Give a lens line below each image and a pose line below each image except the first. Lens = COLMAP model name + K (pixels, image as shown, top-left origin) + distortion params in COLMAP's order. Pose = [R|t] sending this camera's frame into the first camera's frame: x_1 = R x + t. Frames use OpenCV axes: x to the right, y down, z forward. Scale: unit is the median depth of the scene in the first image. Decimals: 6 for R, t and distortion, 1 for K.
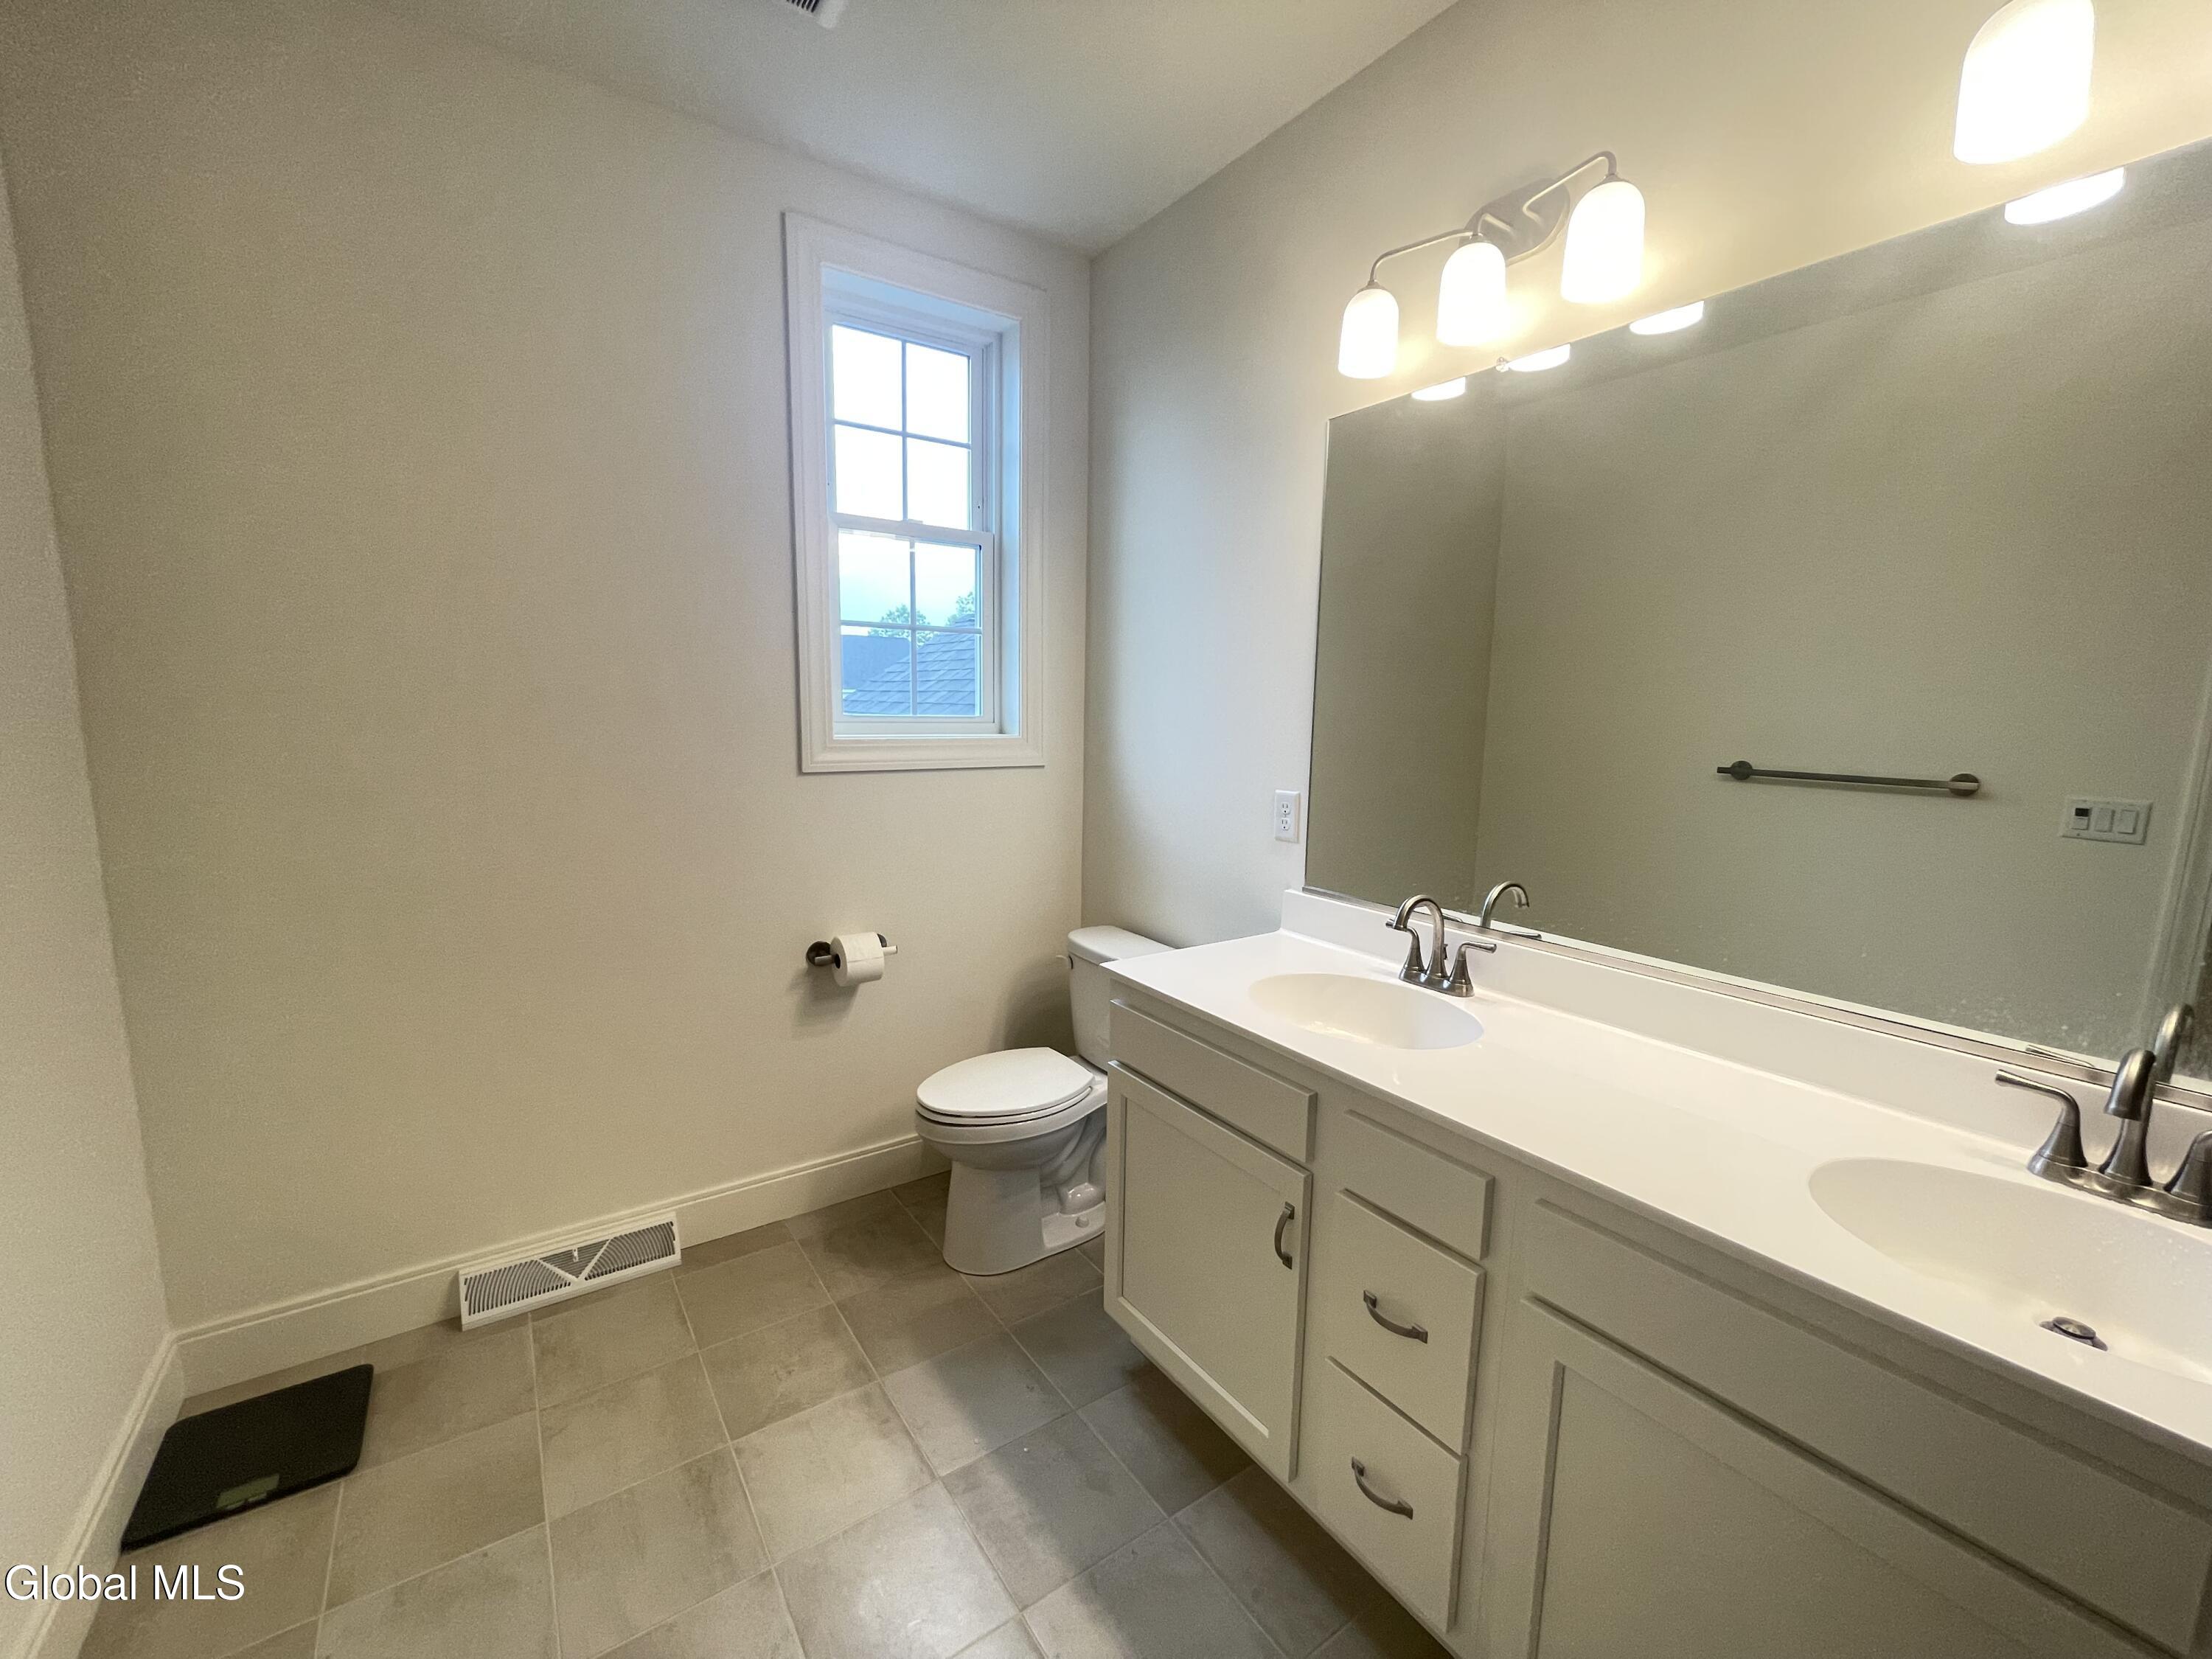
lens RADIAL K [[900.0, 0, 1106.6], [0, 900.0, 834.5], [0, 0, 1]] dist [-0.002365, 0.000427]
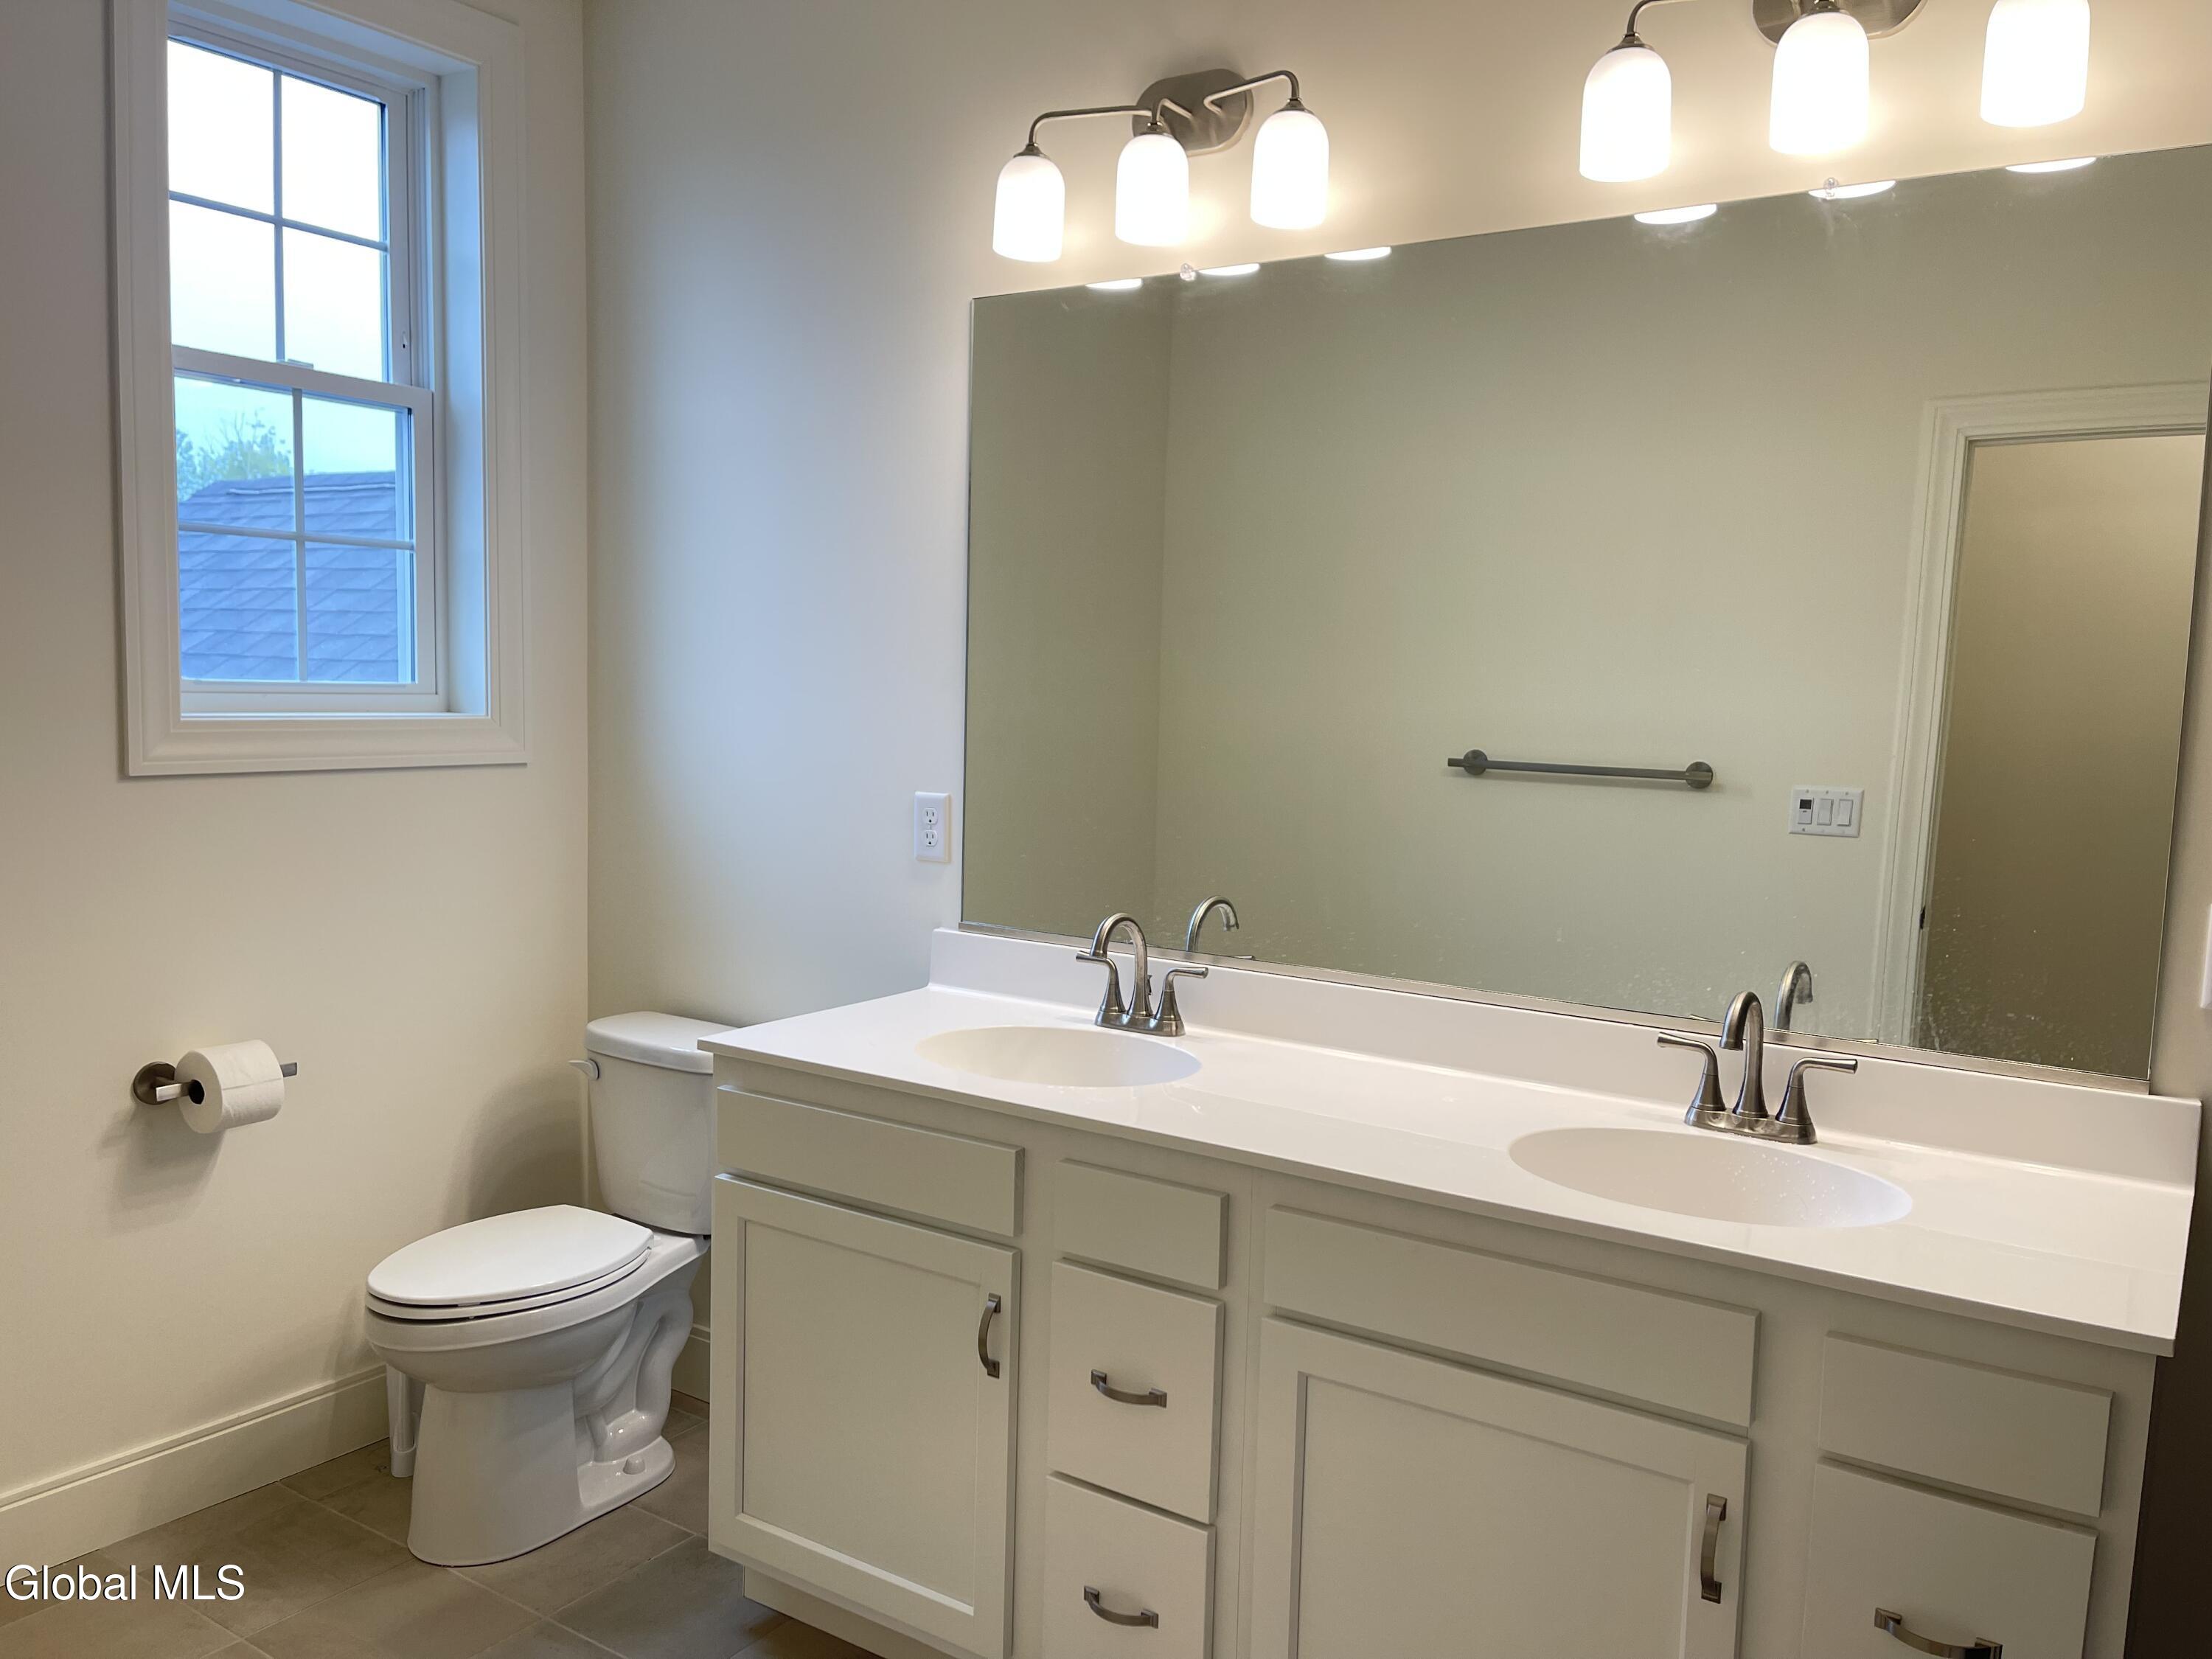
lens RADIAL K [[1657.0, 0, 1108.0], [0, 1657.0, 828.1], [0, 0, 1]] dist [0.126466, -0.176486]
pose [[0.928501, -0.024087, 0.370548, -0.167231], [0.039903, 0.998588, -0.035075, 0.033574], [-0.369180, 0.047353, 0.928151, -0.303458]]
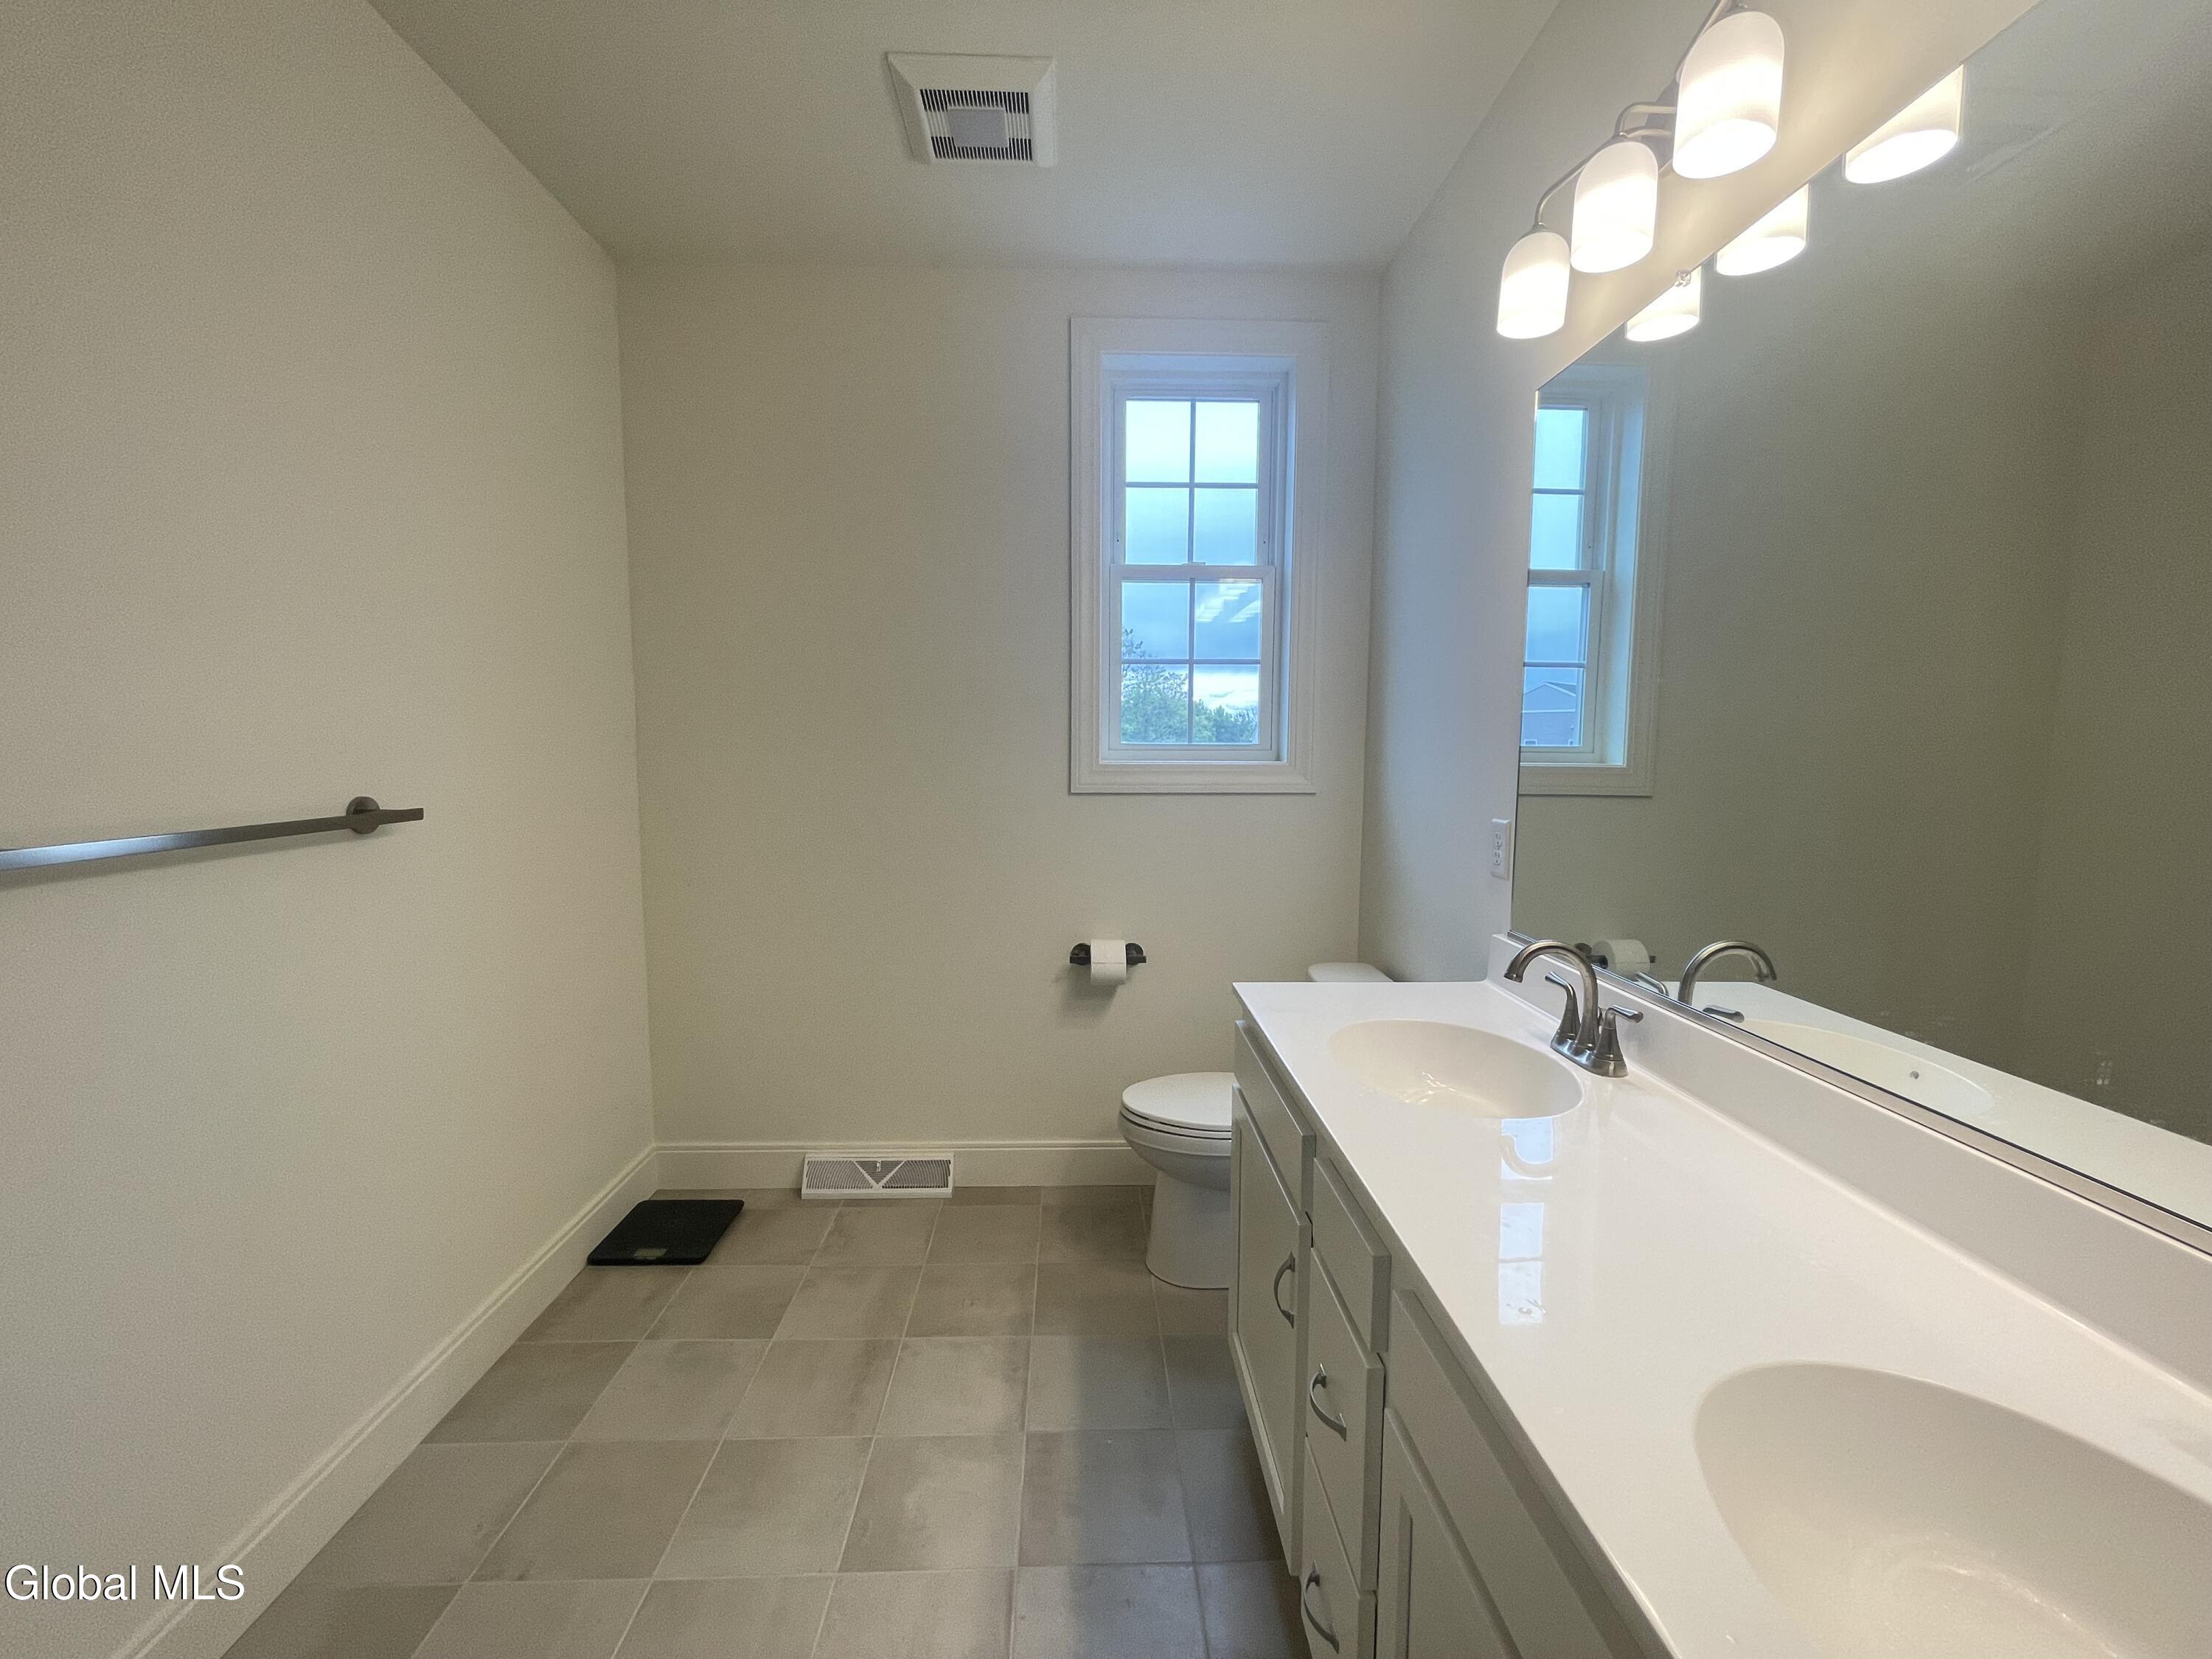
lens RADIAL K [[904.5, 0, 1102.9], [0, 904.5, 834.2], [0, 0, 1]] dist [-0.001808, -0.000018]
pose [[0.839876, 0.040006, -0.541301, 0.352945], [-0.069068, 0.997050, -0.033476, 0.021570], [0.538365, 0.065503, 0.840162, 0.067255]]
